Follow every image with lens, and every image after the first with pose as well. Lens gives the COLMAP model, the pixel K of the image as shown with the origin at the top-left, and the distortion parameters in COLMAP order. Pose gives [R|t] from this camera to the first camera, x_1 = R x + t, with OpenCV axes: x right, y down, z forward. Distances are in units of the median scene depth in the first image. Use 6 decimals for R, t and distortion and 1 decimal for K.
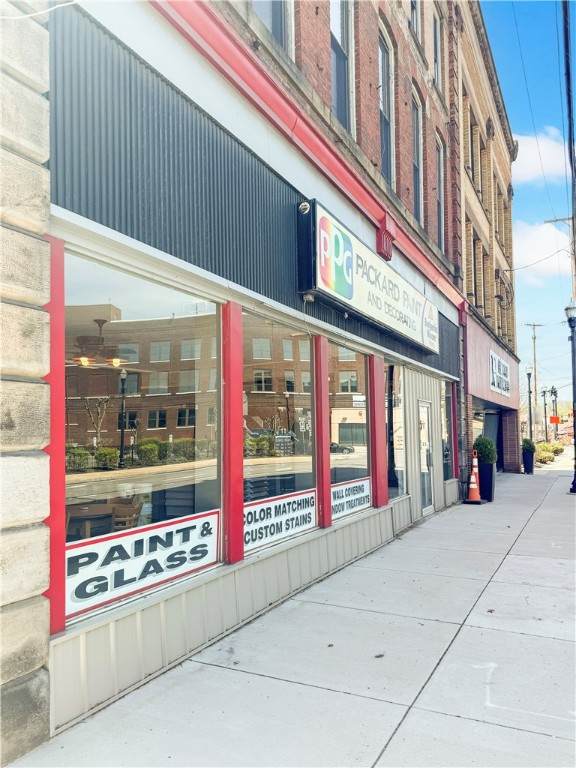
lens RADIAL K [[570.1, 0, 288.0], [0, 570.1, 384.0], [0, 0, 1]] dist [0.050171, -0.106963]
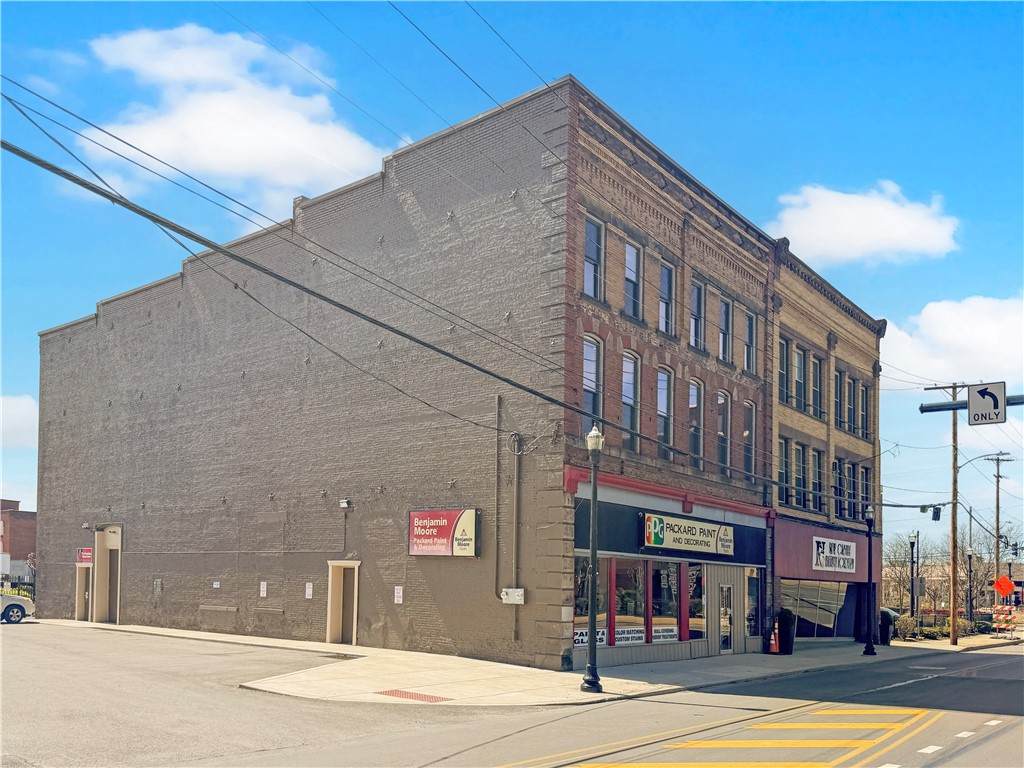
lens RADIAL K [[883.1, 0, 512.0], [0, 883.1, 384.0], [0, 0, 1]] dist [-0.002356, -0.007614]
pose [[0.980583, 0.003659, -0.196071, 0.272530], [-0.029785, 0.991006, -0.130464, -0.398985], [0.193830, 0.133771, 0.971872, -3.489534]]
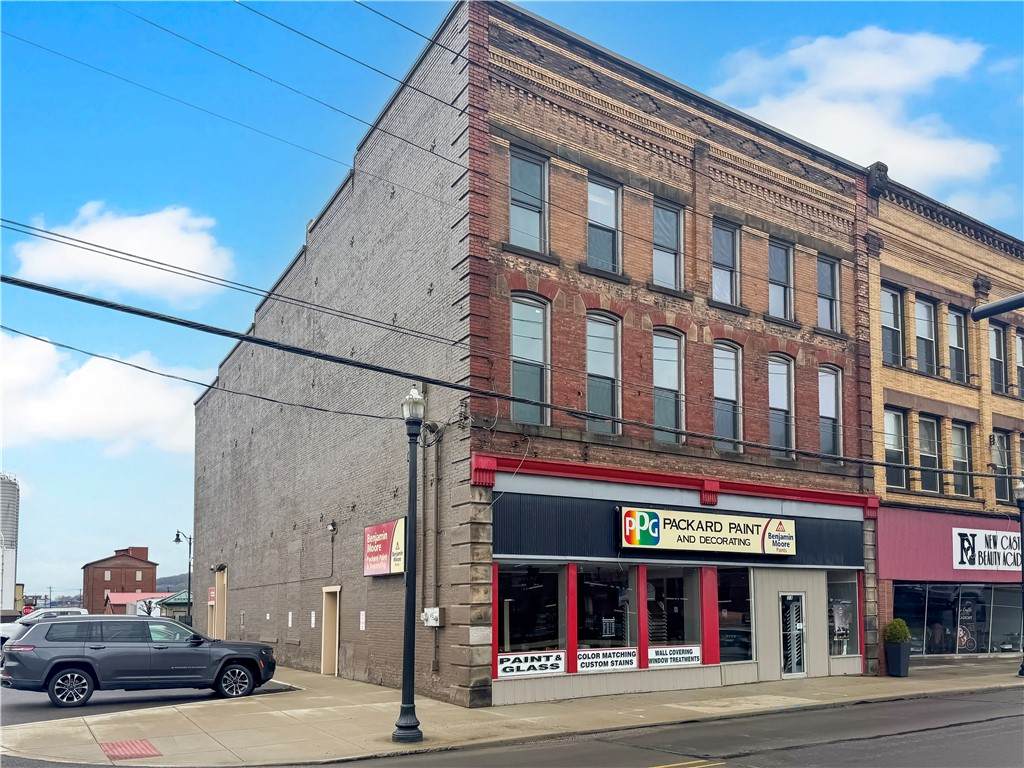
lens RADIAL K [[760.1, 0, 512.7], [0, 760.1, 470.5], [0, 0, 1]] dist [0.050171, -0.106963]
pose [[0.853350, -0.086806, -0.514061, 1.290731], [0.043792, 0.994491, -0.095237, -0.224177], [0.519496, 0.058759, 0.852450, -1.760273]]
